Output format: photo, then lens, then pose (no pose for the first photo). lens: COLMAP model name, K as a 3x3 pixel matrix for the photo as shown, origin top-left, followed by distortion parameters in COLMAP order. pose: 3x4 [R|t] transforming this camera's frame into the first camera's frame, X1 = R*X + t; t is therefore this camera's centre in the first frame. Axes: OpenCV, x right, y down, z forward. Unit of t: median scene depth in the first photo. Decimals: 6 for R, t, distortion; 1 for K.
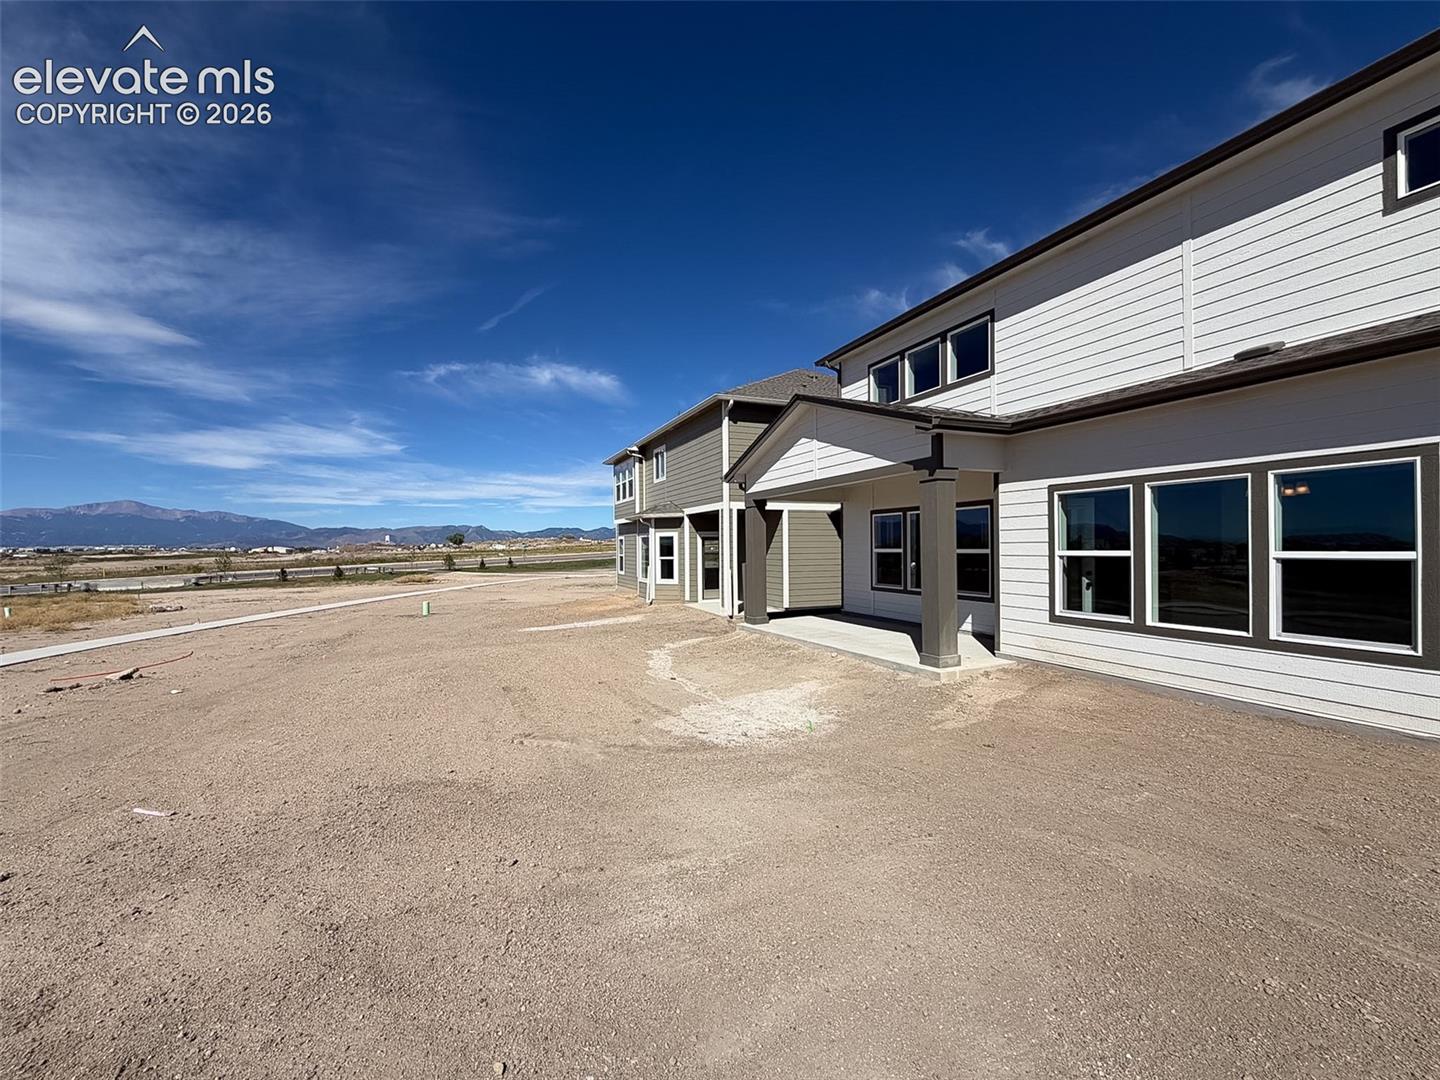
lens RADIAL K [[610.6, 0, 720.0], [0, 610.6, 540.0], [0, 0, 1]] dist [-0.000527, -0.000136]
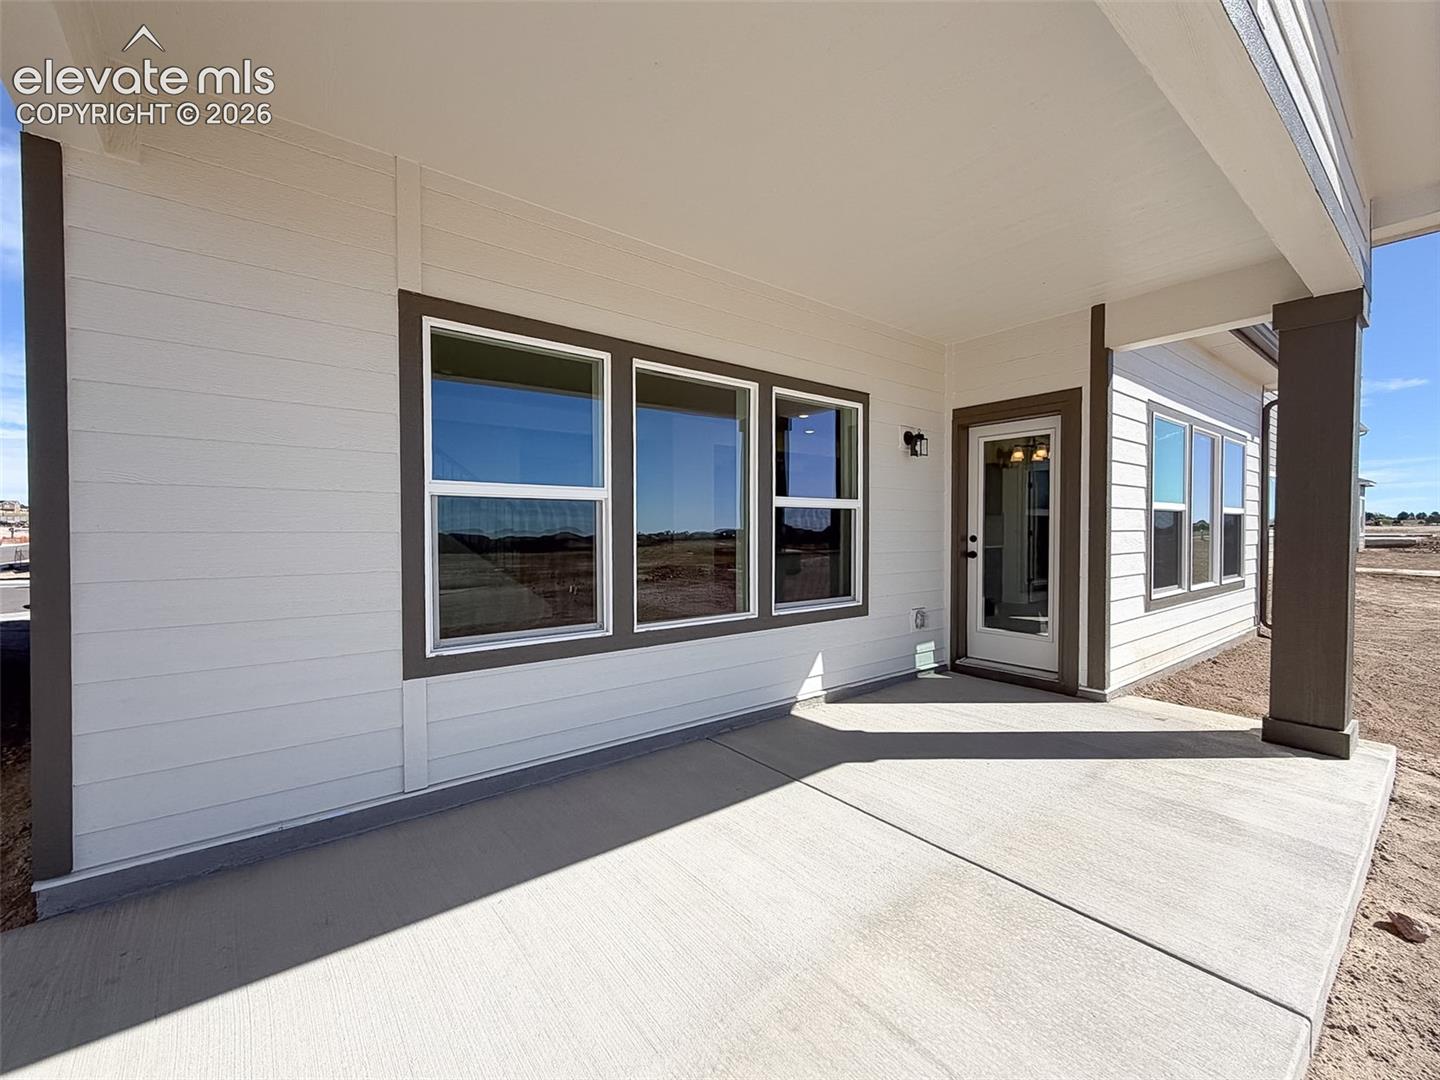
lens RADIAL K [[610.6, 0, 720.0], [0, 610.6, 540.0], [0, 0, 1]] dist [-0.000527, -0.000136]
pose [[-0.271394, -0.007826, 0.962437, 0.021529], [-0.006520, 0.999959, 0.006292, 0.033672], [-0.962446, -0.004567, -0.271434, 0.964710]]
